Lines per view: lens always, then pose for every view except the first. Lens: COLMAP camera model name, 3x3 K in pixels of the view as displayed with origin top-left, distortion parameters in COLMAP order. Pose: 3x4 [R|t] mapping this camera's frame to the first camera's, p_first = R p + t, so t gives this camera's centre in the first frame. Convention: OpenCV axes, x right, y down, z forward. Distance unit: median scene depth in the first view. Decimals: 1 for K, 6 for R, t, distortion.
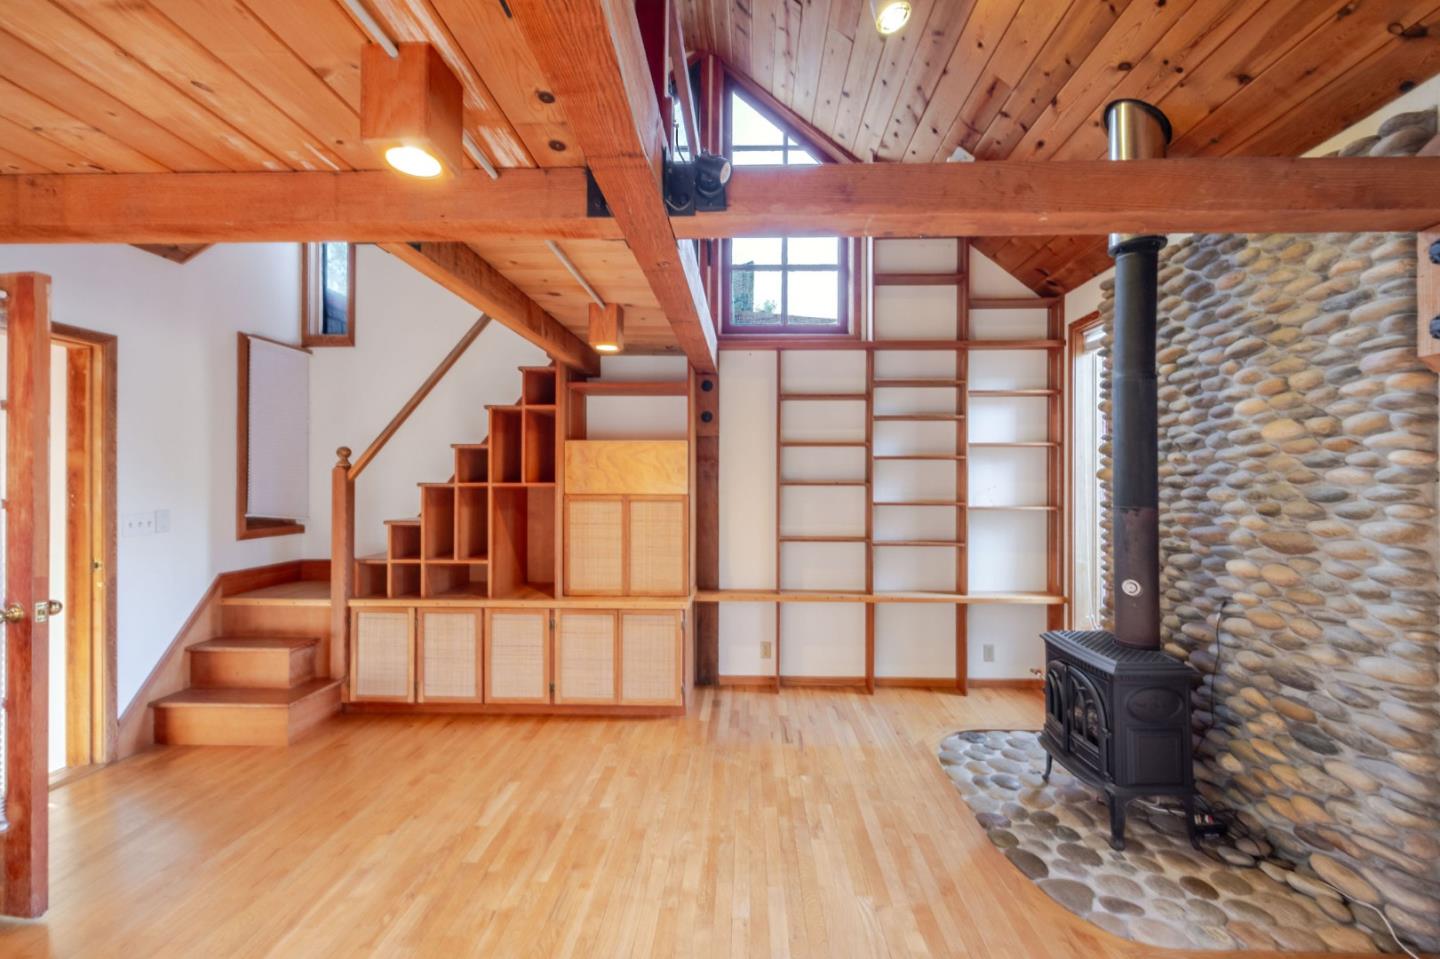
lens RADIAL K [[585.5, 0, 724.1], [0, 585.5, 482.1], [0, 0, 1]] dist [0.001504, -0.000429]
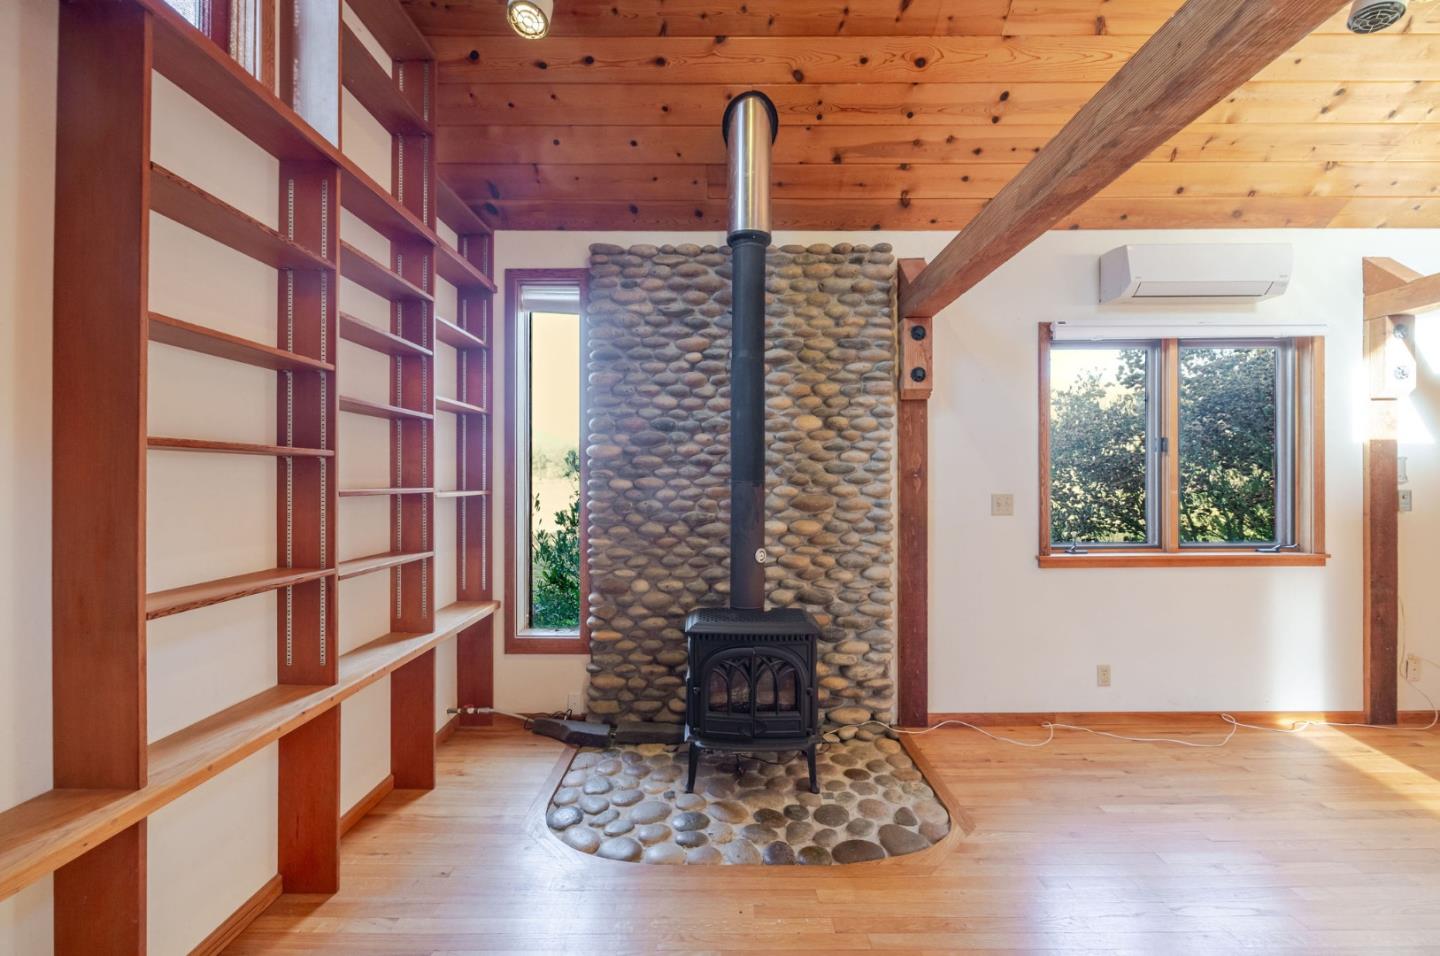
lens RADIAL K [[585.5, 0, 720.8], [0, 585.5, 477.4], [0, 0, 1]] dist [0.001504, -0.000429]
pose [[-0.036995, -0.000439, 0.999315, -0.420835], [-0.003289, 0.999995, 0.000318, 0.039942], [-0.999310, -0.003275, -0.036997, 1.241320]]
